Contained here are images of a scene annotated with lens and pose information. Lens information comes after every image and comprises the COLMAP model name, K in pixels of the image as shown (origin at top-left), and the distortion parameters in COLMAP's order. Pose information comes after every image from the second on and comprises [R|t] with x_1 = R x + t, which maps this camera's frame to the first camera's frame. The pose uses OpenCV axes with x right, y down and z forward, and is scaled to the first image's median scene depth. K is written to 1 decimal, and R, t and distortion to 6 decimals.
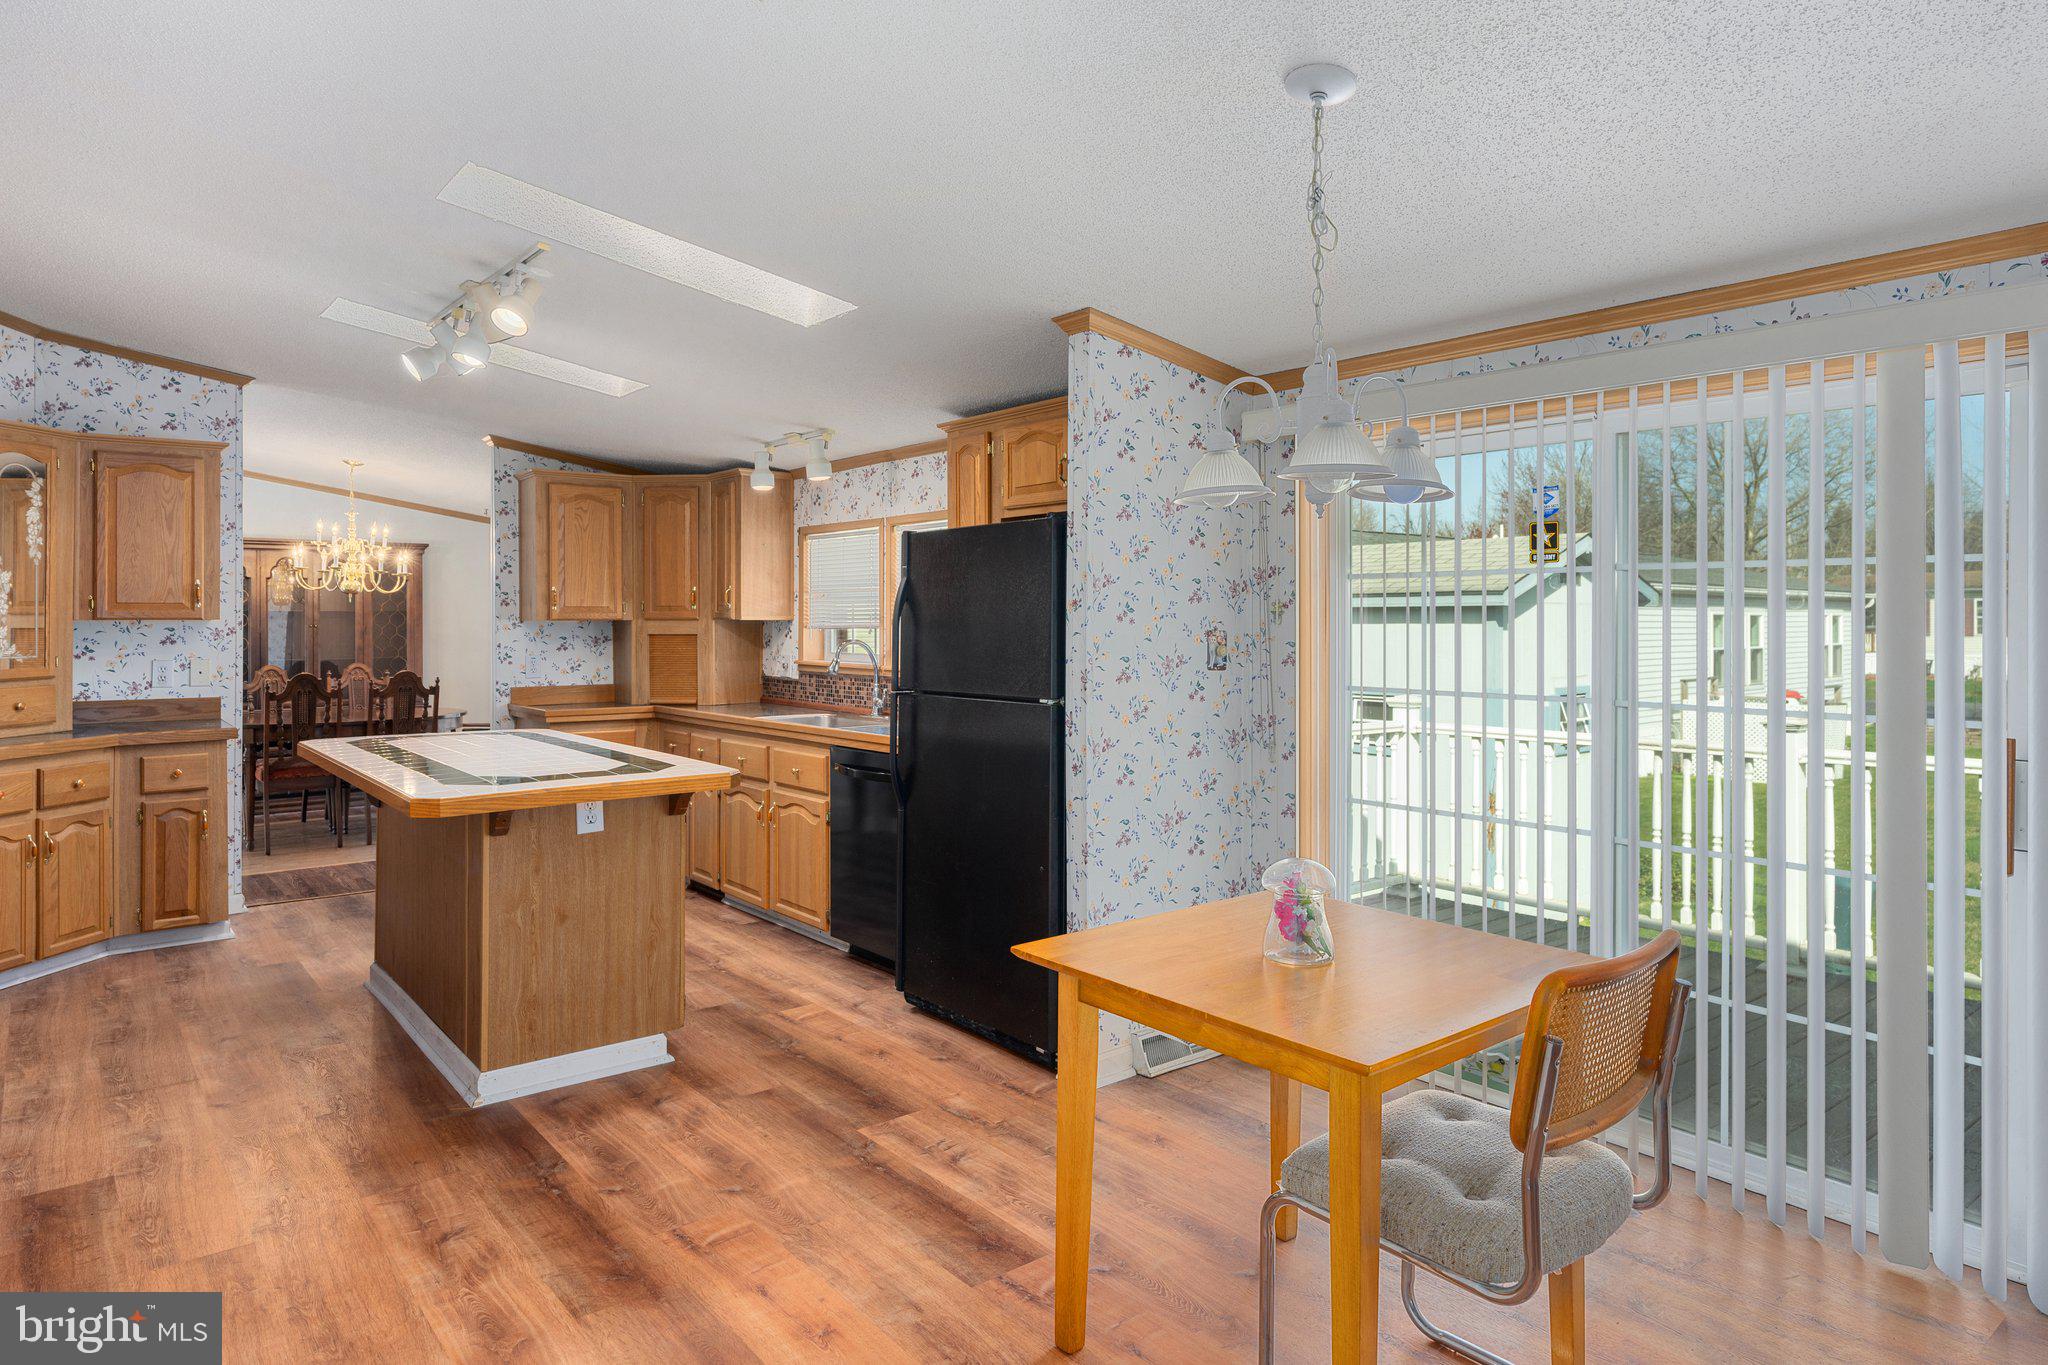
lens RADIAL K [[1215.5, 0, 1030.1], [0, 1215.5, 613.8], [0, 0, 1]] dist [-0.000494, 0.002829]
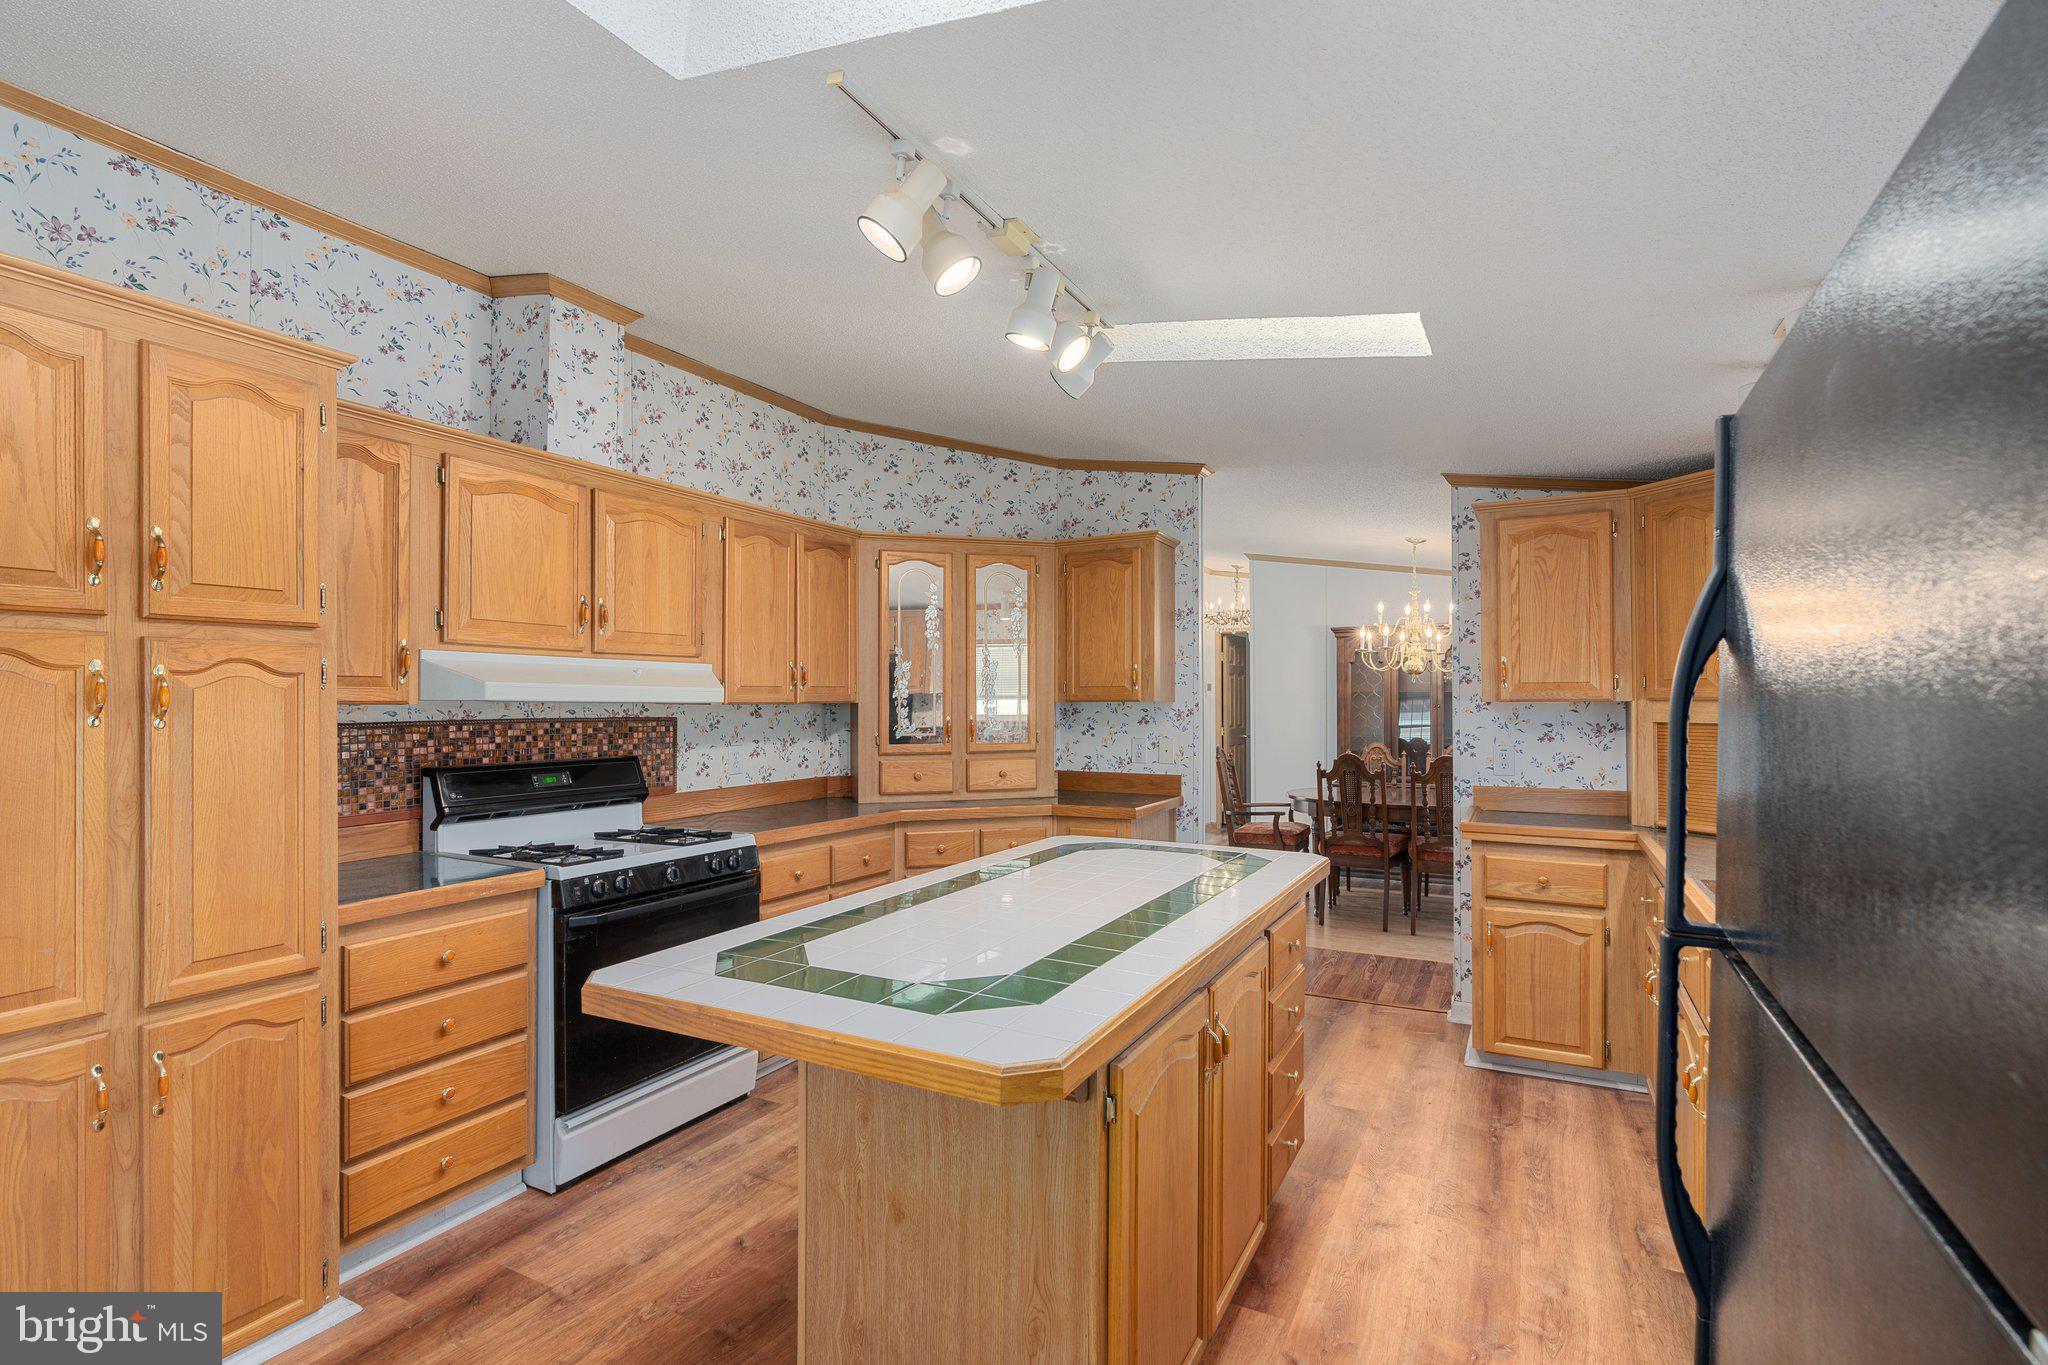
lens RADIAL K [[952.5, 0, 1022.6], [0, 952.5, 699.8], [0, 0, 1]] dist [-0.002930, 0.000149]
pose [[0.383759, -0.001141, -0.923433, 0.041979], [0.007735, 0.999968, 0.001979, 0.000784], [0.923401, -0.007902, 0.383755, 0.581884]]
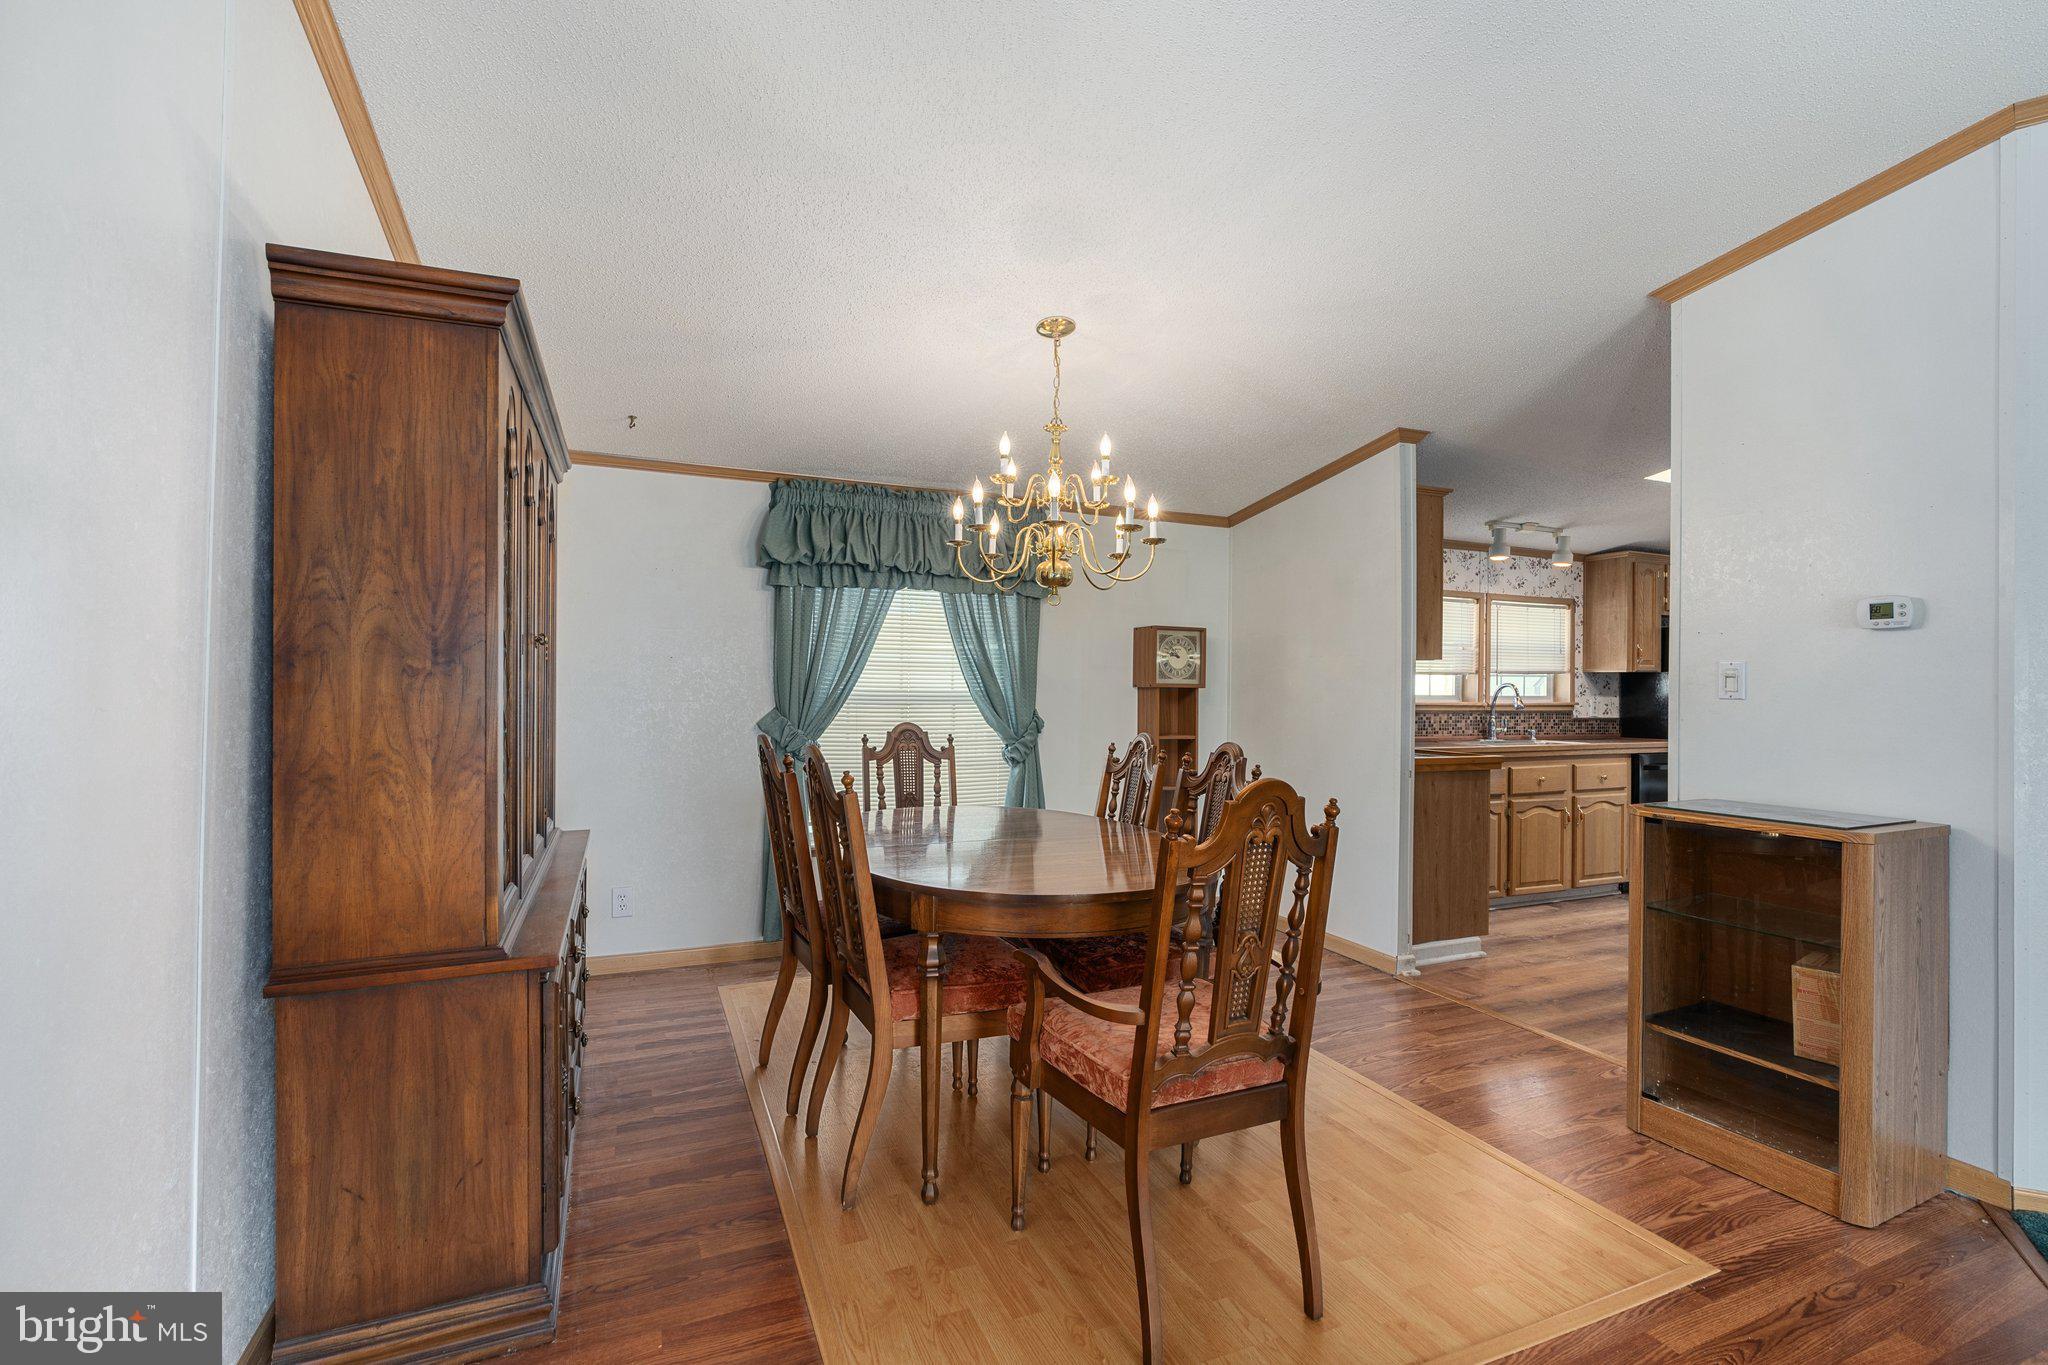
lens RADIAL K [[928.0, 0, 1023.6], [0, 928.0, 672.2], [0, 0, 1]] dist [-0.005498, -0.000018]
pose [[0.271033, 0.016354, 0.962431, -1.323966], [-0.018291, 0.999763, -0.011837, 0.032102], [-0.962396, -0.014395, 0.271268, 1.286622]]
